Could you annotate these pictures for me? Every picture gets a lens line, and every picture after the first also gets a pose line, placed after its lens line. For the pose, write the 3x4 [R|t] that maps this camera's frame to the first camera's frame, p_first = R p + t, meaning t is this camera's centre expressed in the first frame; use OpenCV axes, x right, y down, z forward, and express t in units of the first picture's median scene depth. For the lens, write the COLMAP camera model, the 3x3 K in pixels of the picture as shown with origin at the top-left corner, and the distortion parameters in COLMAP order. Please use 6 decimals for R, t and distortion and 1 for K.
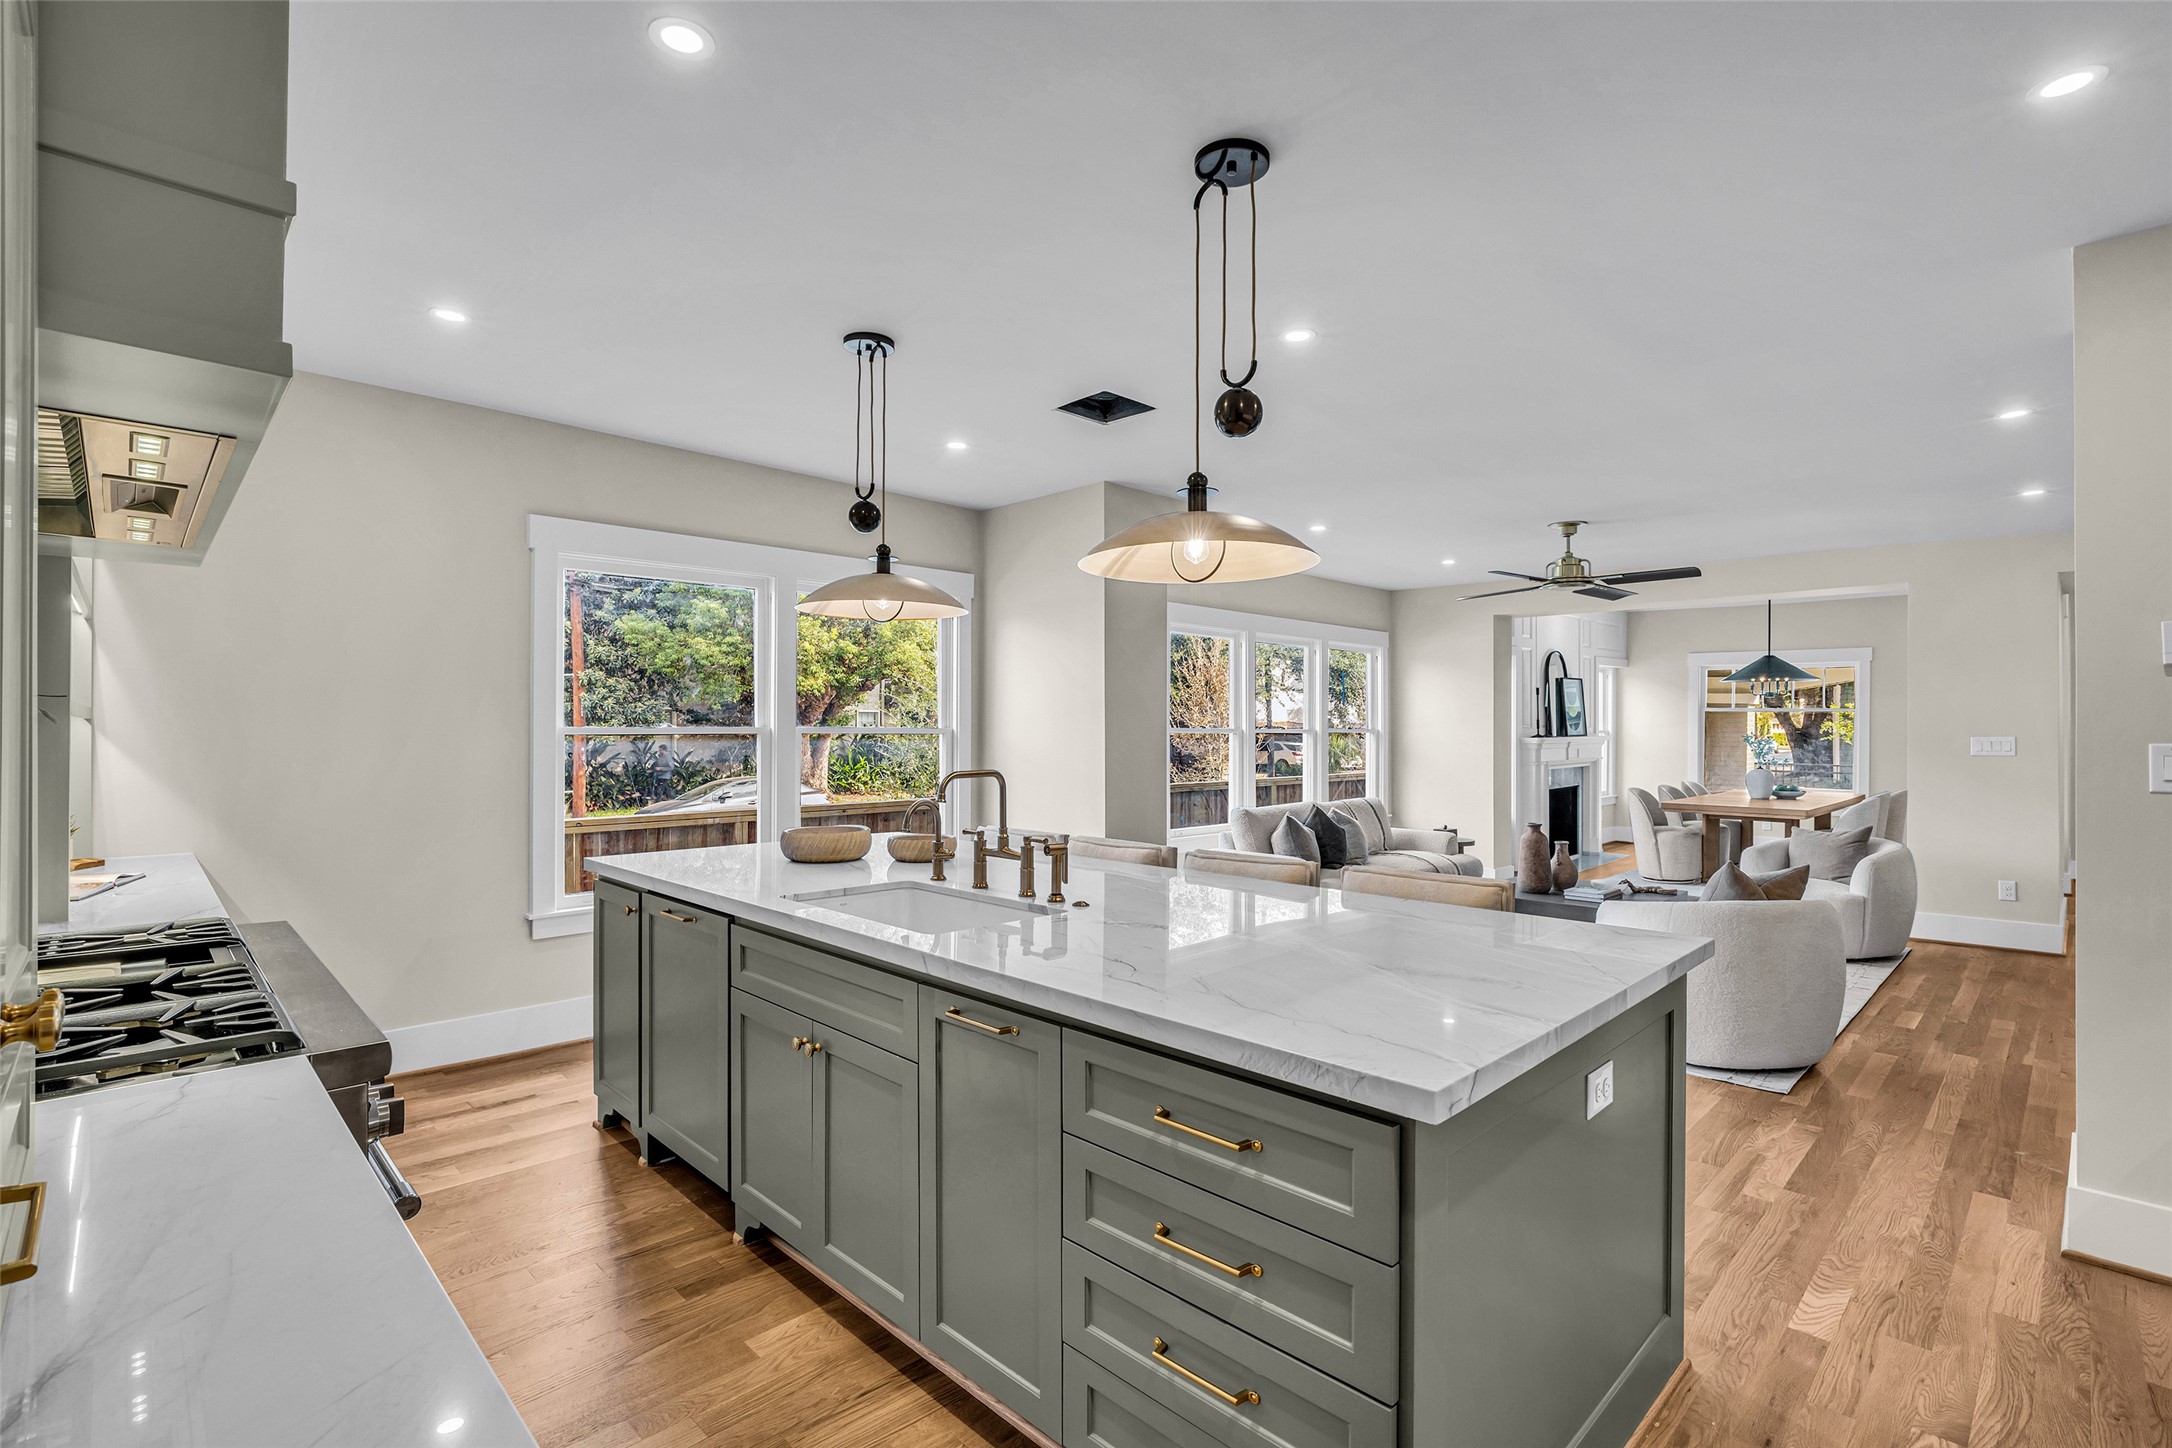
lens RADIAL K [[994.8, 0, 1077.8], [0, 994.8, 731.4], [0, 0, 1]] dist [-0.021061, 0.005837]
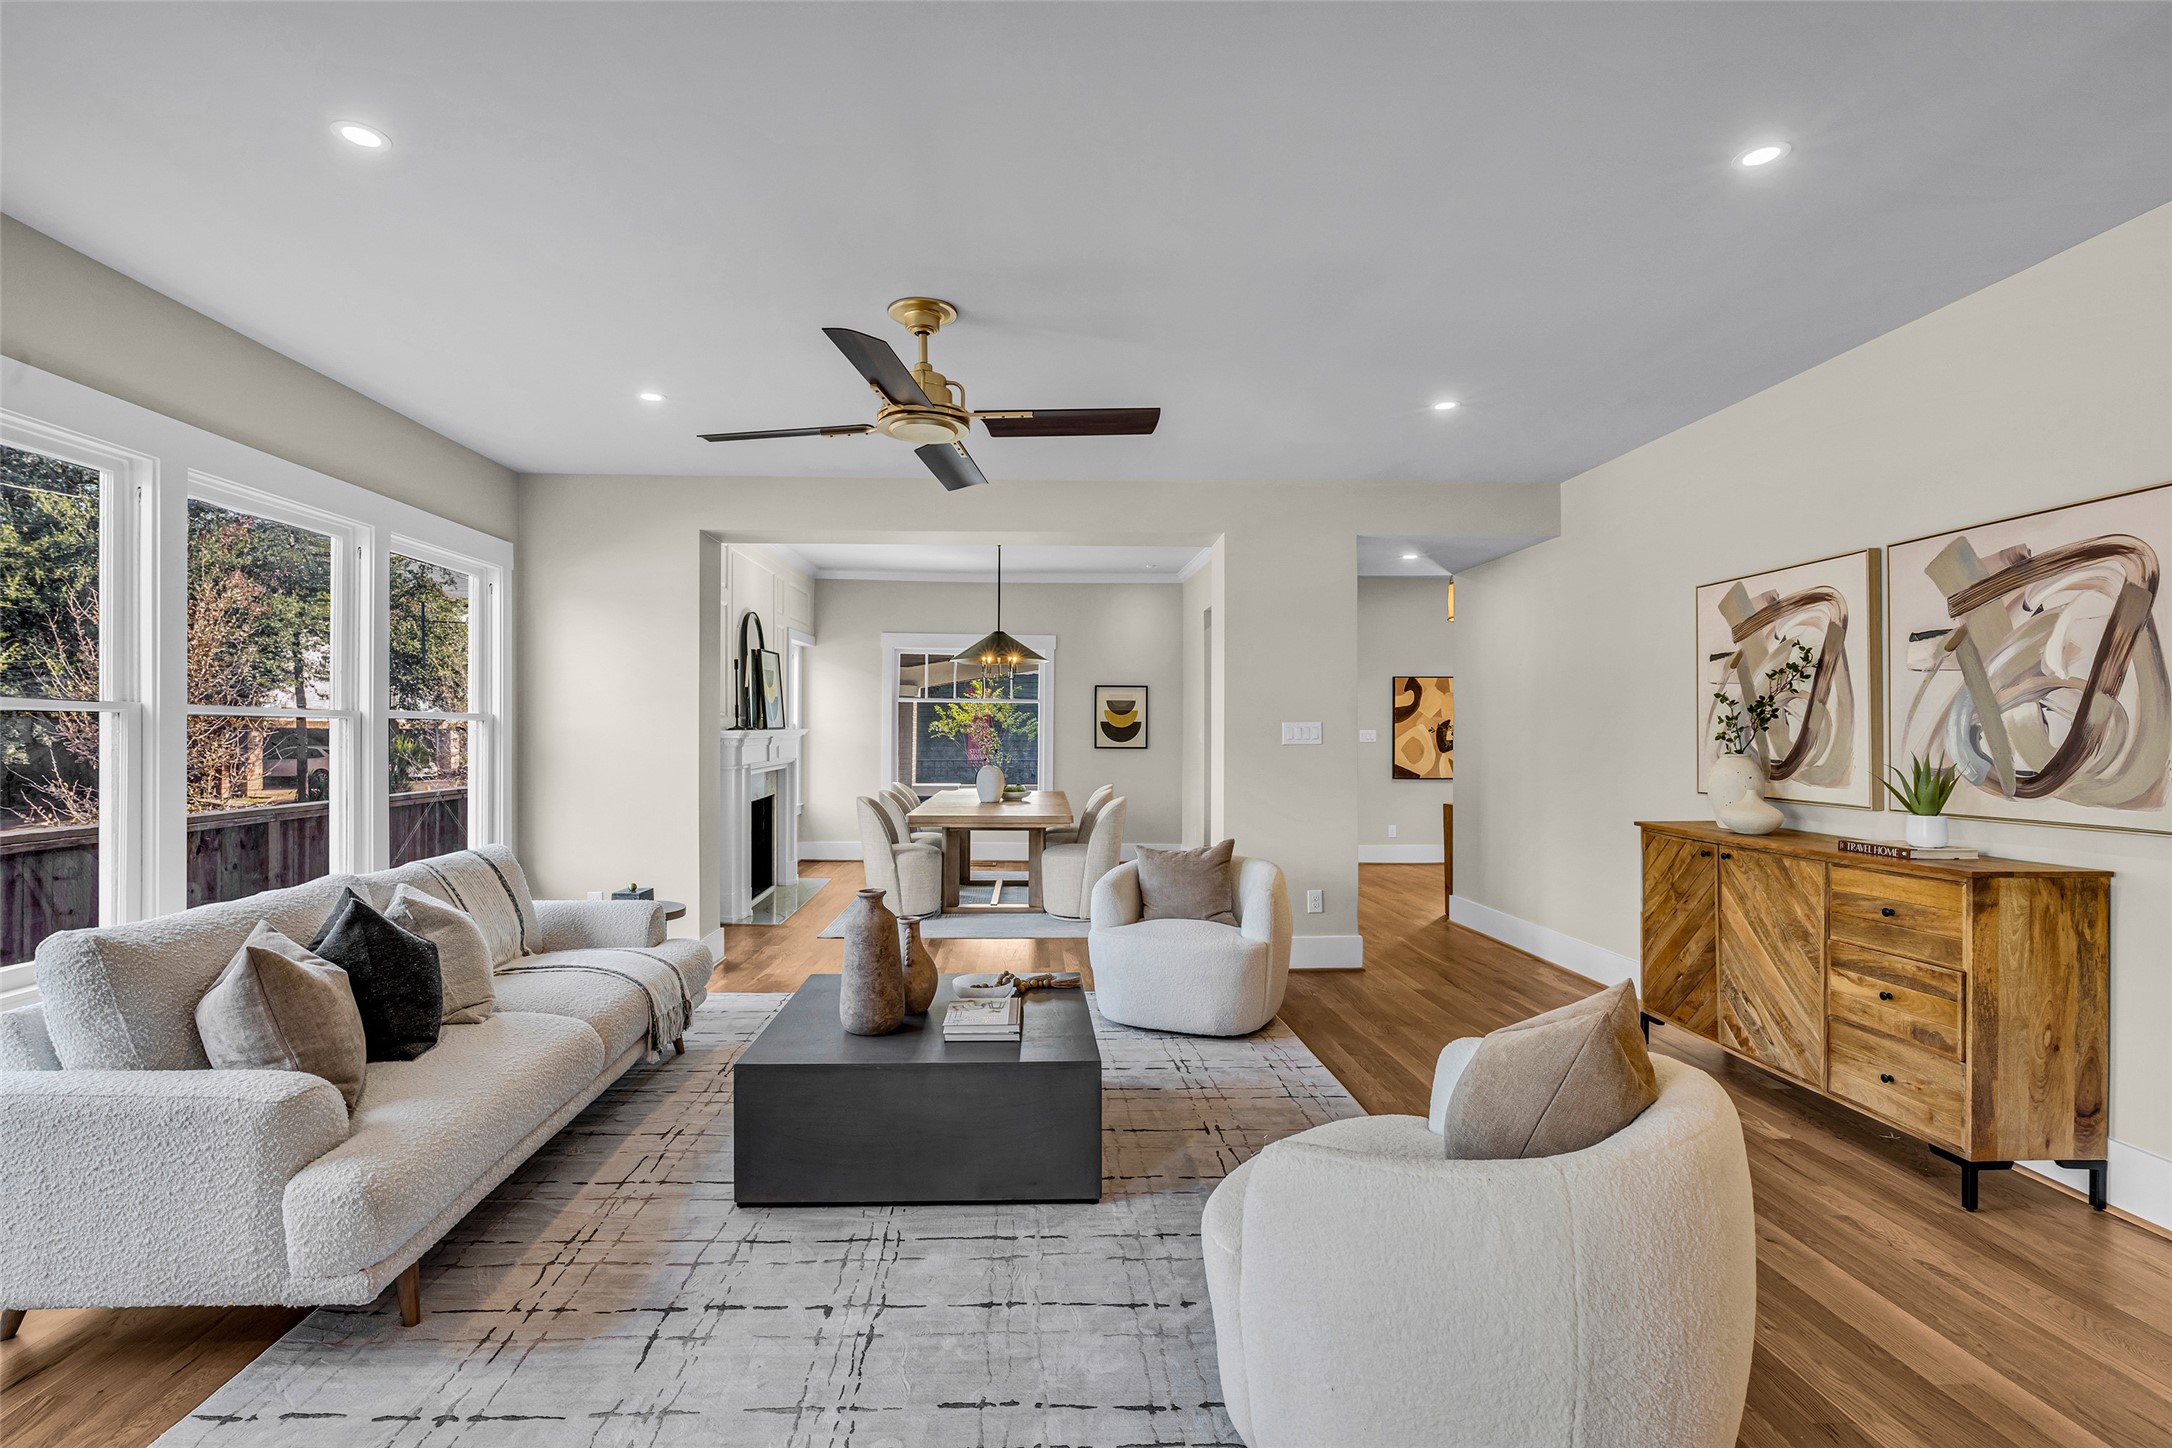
lens RADIAL K [[994.8, 0, 1062.6], [0, 994.8, 727.2], [0, 0, 1]] dist [-0.021061, 0.005837]
pose [[0.663635, -0.000024, 0.748057, 0.090680], [0.003770, 0.999987, -0.003313, 0.007213], [-0.748047, 0.005019, 0.663627, 0.357811]]
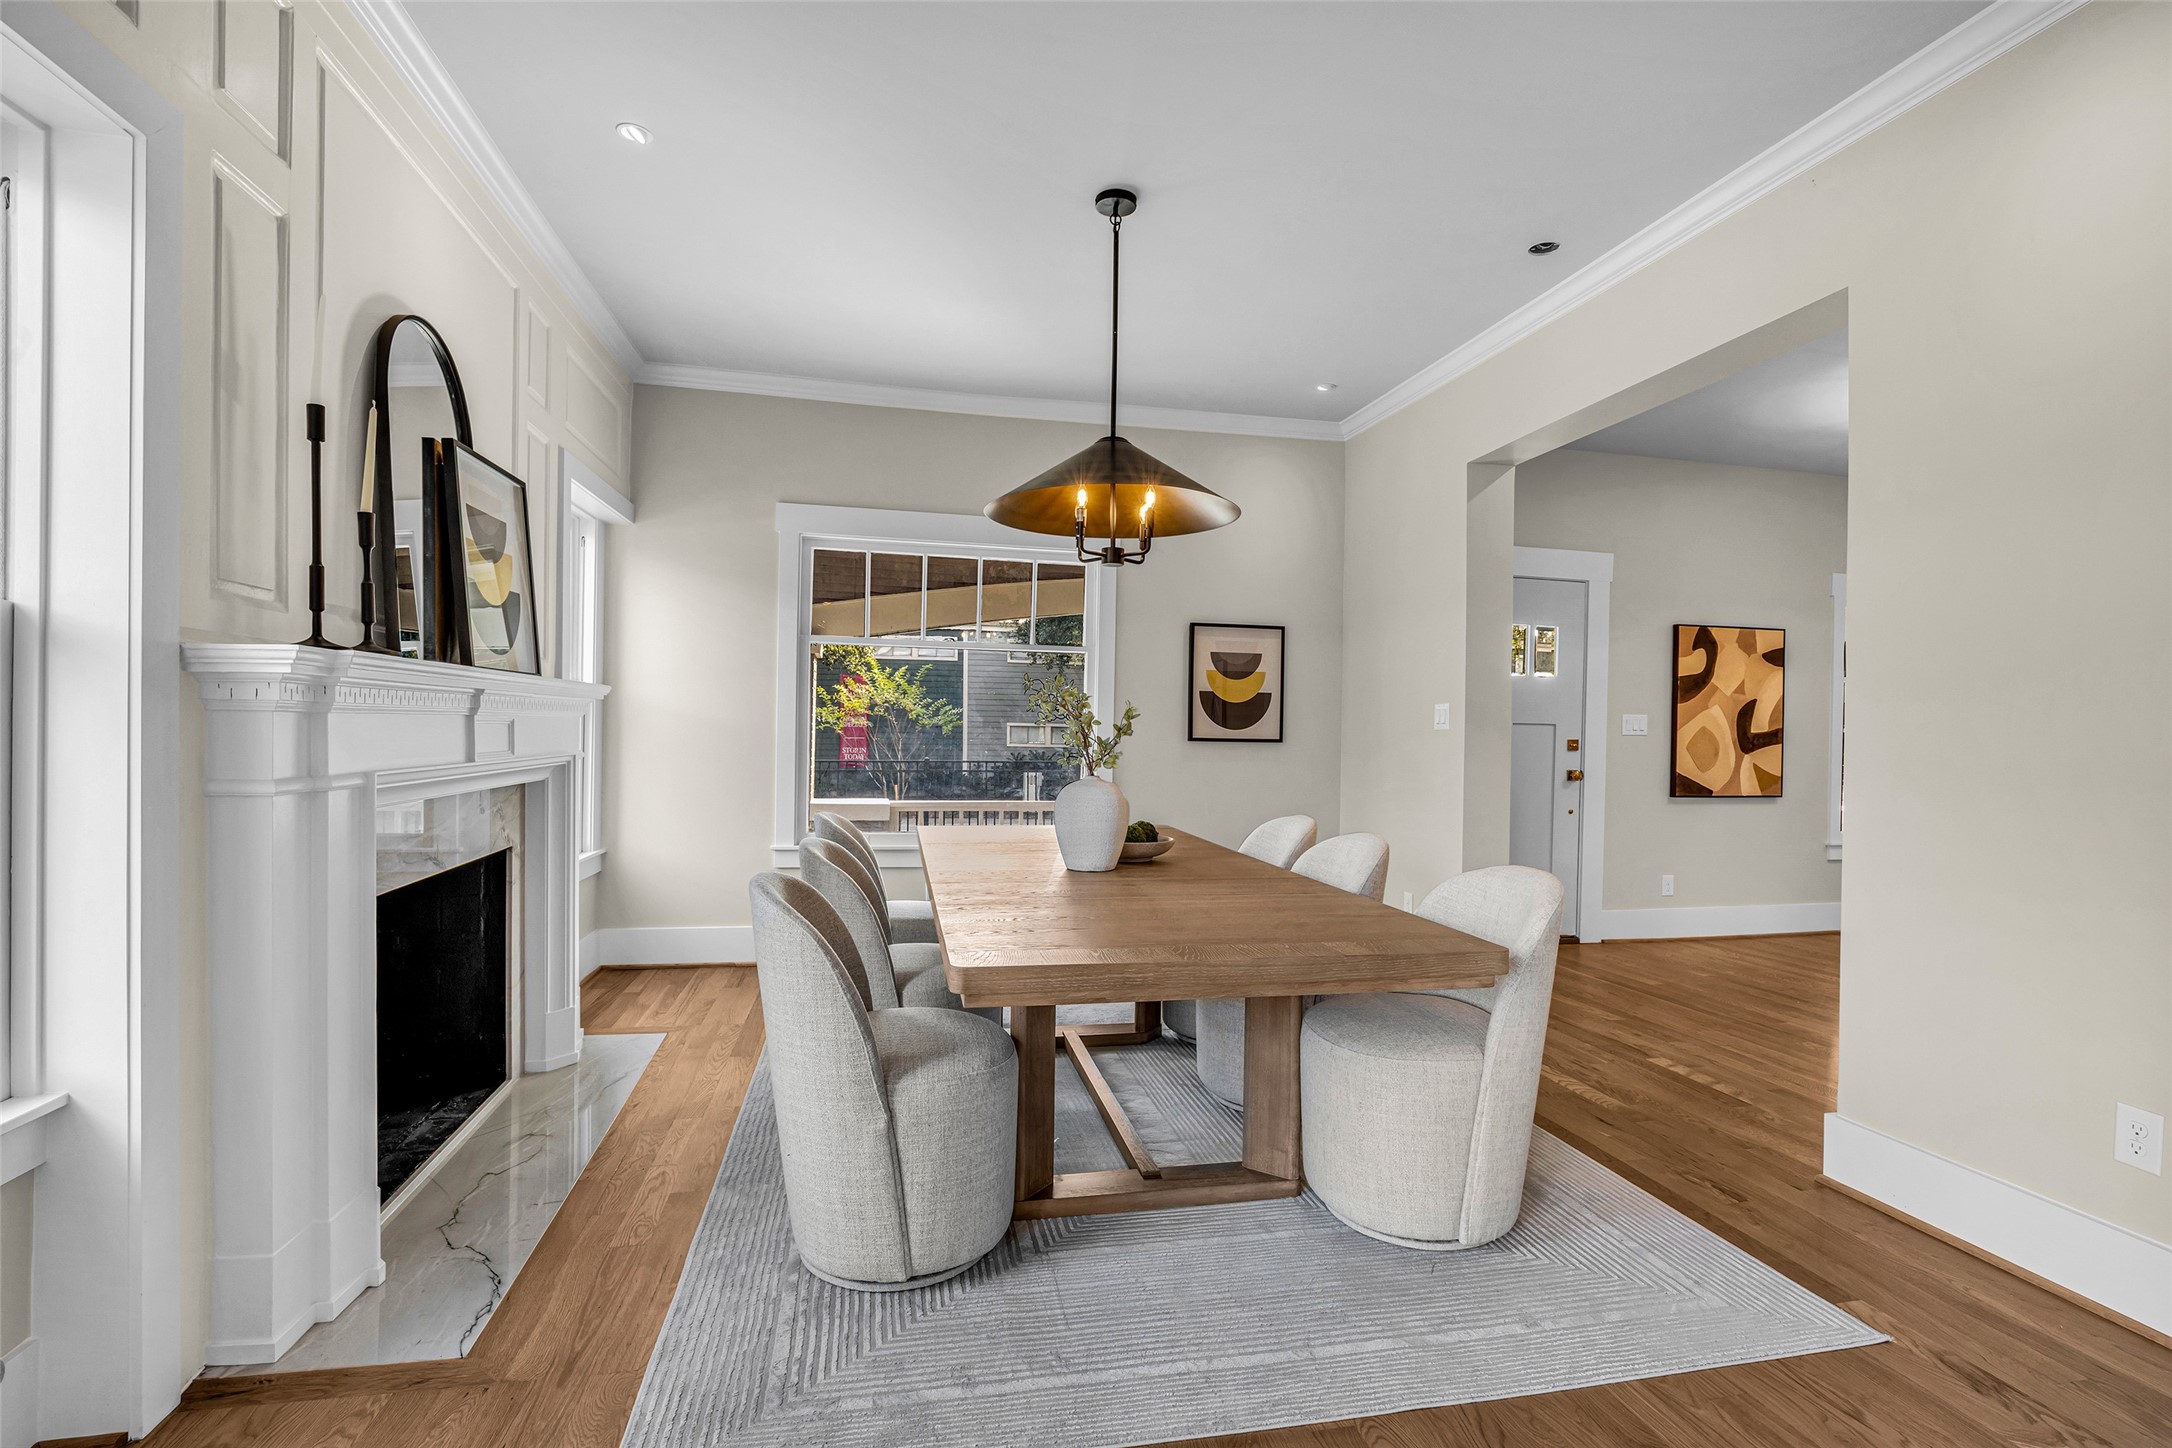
lens RADIAL K [[994.8, 0, 1091.1], [0, 994.8, 739.3], [0, 0, 1]] dist [-0.021061, 0.005837]
pose [[0.523846, -0.001911, 0.851811, 0.376071], [-0.006343, 0.999961, 0.006145, 0.021314], [-0.851789, -0.008622, 0.523813, 0.759631]]
